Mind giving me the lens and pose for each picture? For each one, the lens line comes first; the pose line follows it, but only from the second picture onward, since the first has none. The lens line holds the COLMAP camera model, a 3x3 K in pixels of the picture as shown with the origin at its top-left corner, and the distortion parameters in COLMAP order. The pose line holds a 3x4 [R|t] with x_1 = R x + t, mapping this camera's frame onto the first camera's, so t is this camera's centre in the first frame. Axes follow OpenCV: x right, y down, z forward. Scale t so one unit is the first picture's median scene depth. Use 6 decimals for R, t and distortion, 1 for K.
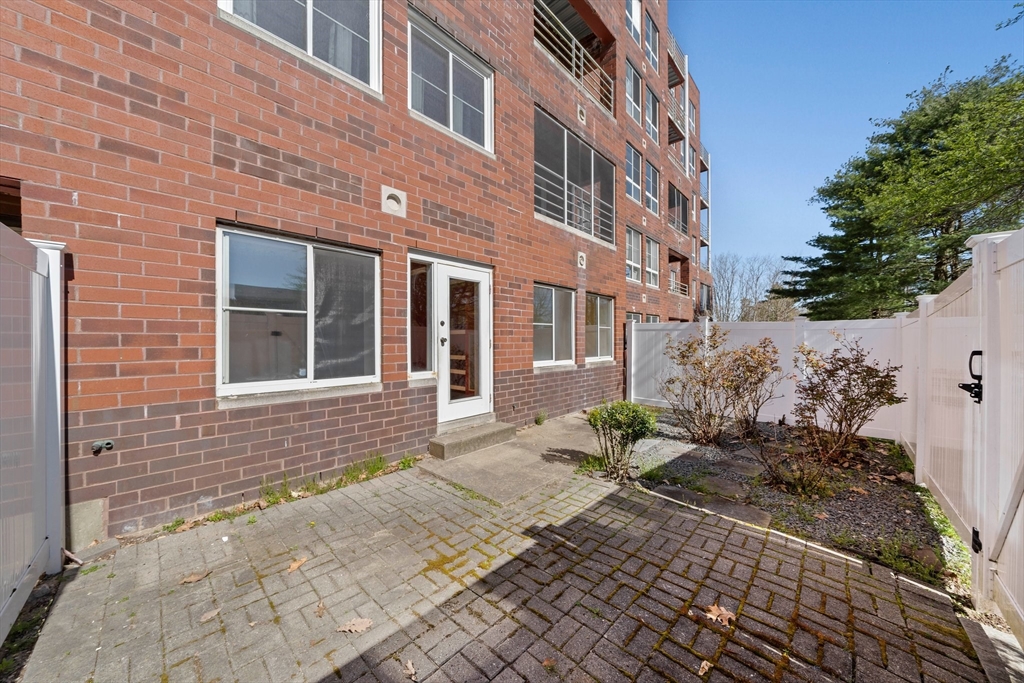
lens RADIAL K [[351.4, 0, 505.5], [0, 351.4, 341.2], [0, 0, 1]] dist [-0.004225, -0.000294]
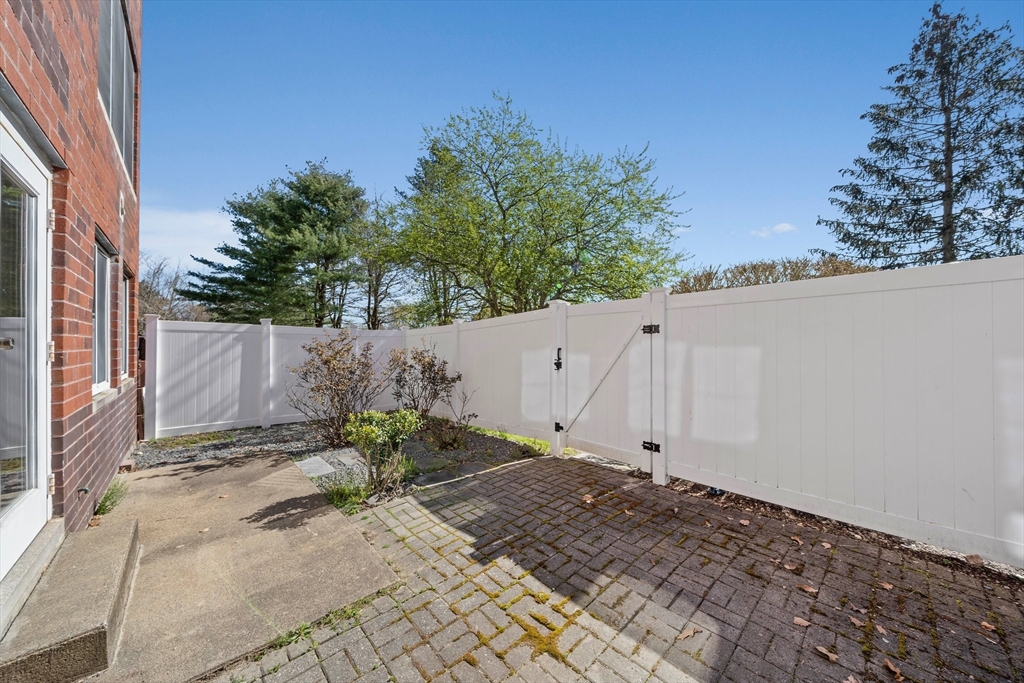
lens RADIAL K [[351.4, 0, 502.8], [0, 351.4, 343.6], [0, 0, 1]] dist [-0.004225, -0.000294]
pose [[0.080447, -0.000130, 0.996759, -0.706211], [0.007548, 0.999971, -0.000479, -0.004069], [-0.996730, 0.007562, 0.080446, 0.757808]]
